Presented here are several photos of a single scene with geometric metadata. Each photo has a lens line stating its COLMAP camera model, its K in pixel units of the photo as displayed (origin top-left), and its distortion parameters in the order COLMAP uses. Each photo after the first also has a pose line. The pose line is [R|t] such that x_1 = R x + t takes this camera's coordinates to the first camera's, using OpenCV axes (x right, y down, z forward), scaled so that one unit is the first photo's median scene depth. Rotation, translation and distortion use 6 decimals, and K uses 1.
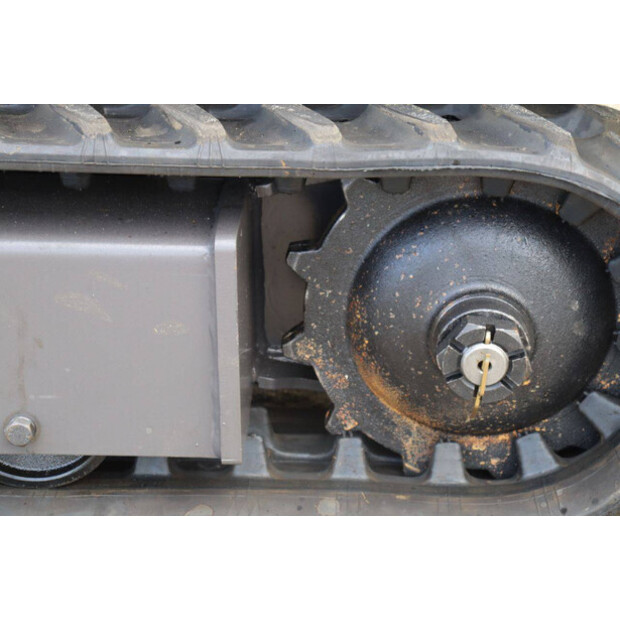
lens RADIAL K [[1446.3, 0, 294.9], [0, 1446.3, 322.3], [0, 0, 1]] dist [0.394771, 0.000000]
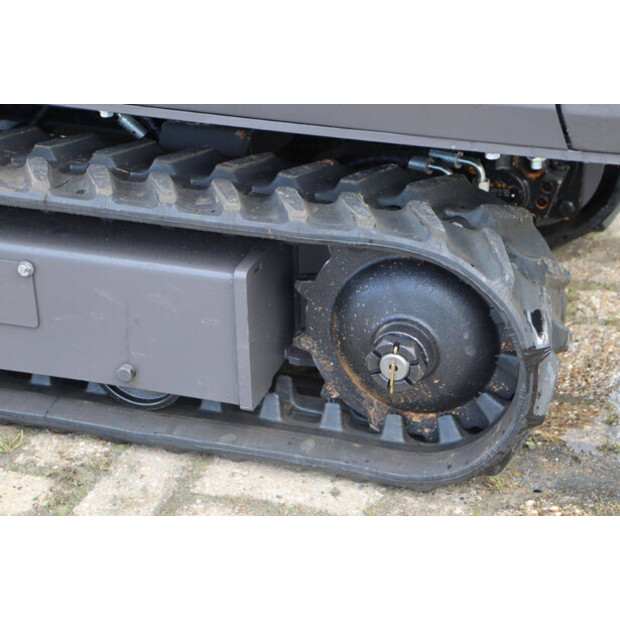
lens RADIAL K [[1446.3, 0, 310.4], [0, 1446.3, 311.1], [0, 0, 1]] dist [0.394771, 0.000000]
pose [[0.960148, 0.108859, -0.257420, 0.419191], [-0.100210, 0.993878, 0.046521, -0.090338], [0.260909, -0.018870, 0.965179, -0.505499]]
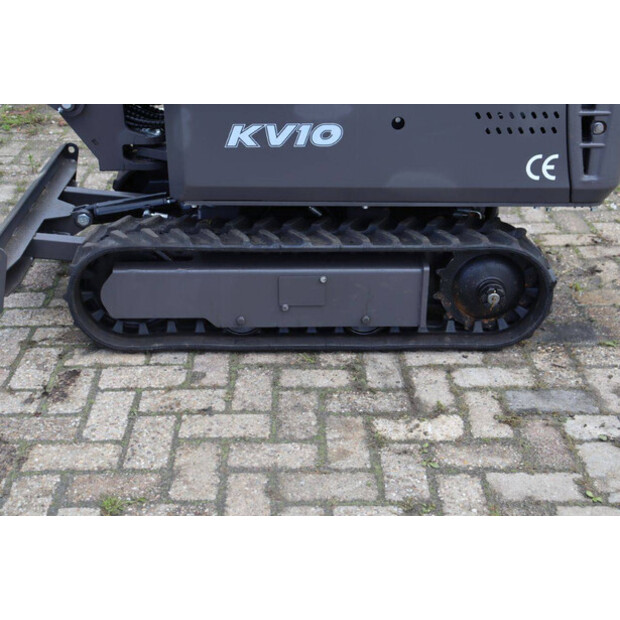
lens RADIAL K [[970.8, 0, 304.2], [0, 970.8, 313.5], [0, 0, 1]] dist [0.226325, 0.000000]
pose [[0.996385, -0.023794, 0.081551, -0.540518], [0.020401, 0.998901, 0.042187, -0.048075], [-0.082465, -0.040371, 0.995776, -1.418884]]
